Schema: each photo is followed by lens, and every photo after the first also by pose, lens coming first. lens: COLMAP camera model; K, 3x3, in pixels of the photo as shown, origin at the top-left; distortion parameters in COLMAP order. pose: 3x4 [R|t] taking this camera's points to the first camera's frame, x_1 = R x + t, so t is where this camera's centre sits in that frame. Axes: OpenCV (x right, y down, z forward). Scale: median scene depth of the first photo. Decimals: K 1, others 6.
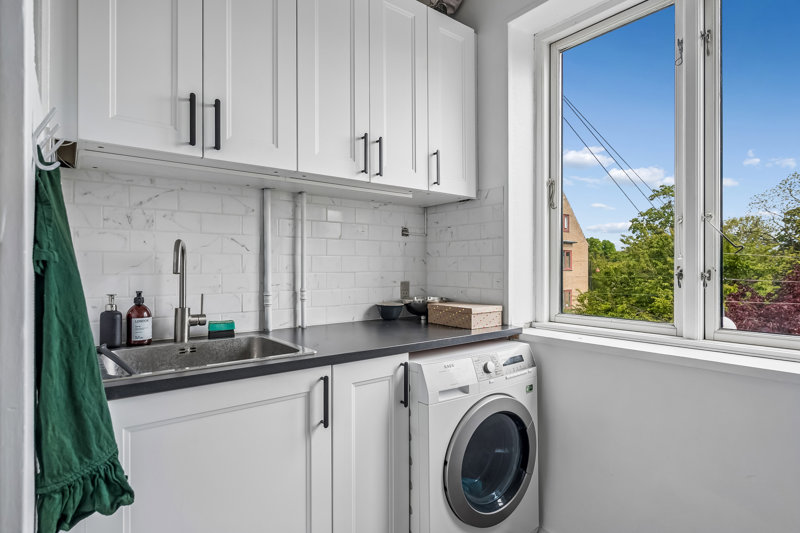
lens RADIAL K [[423.3, 0, 400.0], [0, 423.3, 266.5], [0, 0, 1]] dist [-0.002033, 0.000136]
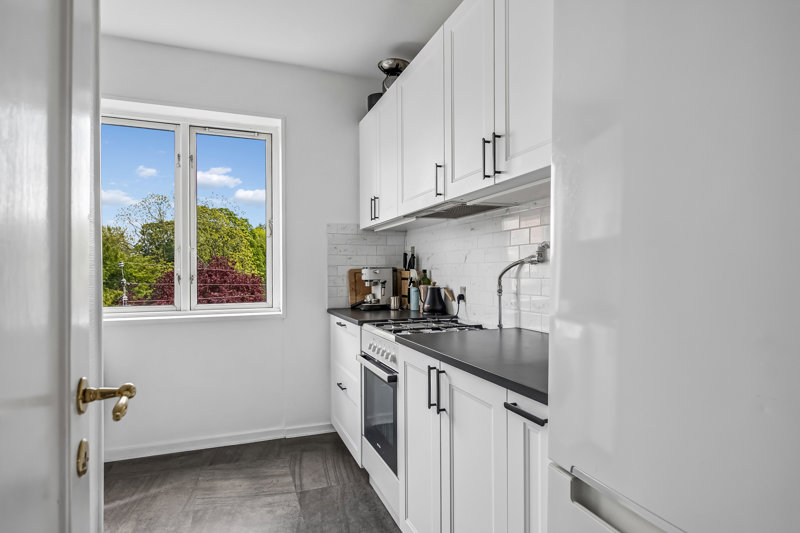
lens RADIAL K [[423.3, 0, 400.0], [0, 423.3, 266.5], [0, 0, 1]] dist [-0.002033, 0.000136]
pose [[0.283231, 0.010340, 0.958996, -0.734202], [0.006410, 0.999899, -0.012674, -0.001981], [-0.959030, 0.009737, 0.283136, -0.408823]]
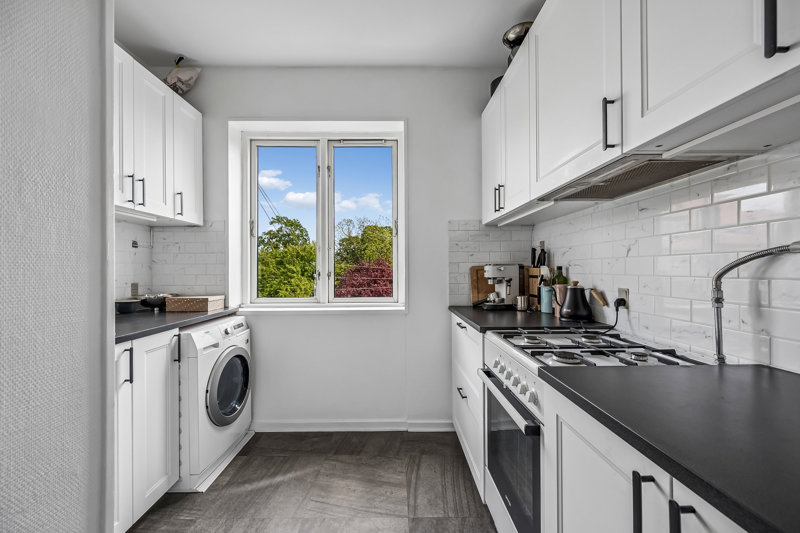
lens RADIAL K [[311.6, 0, 400.0], [0, 311.6, 266.5], [0, 0, 1]] dist [-0.000803, -0.000027]
pose [[0.597728, 0.005559, 0.801680, -0.308244], [0.004889, 0.999932, -0.010579, -0.001014], [-0.801684, 0.010243, 0.597660, -0.239205]]
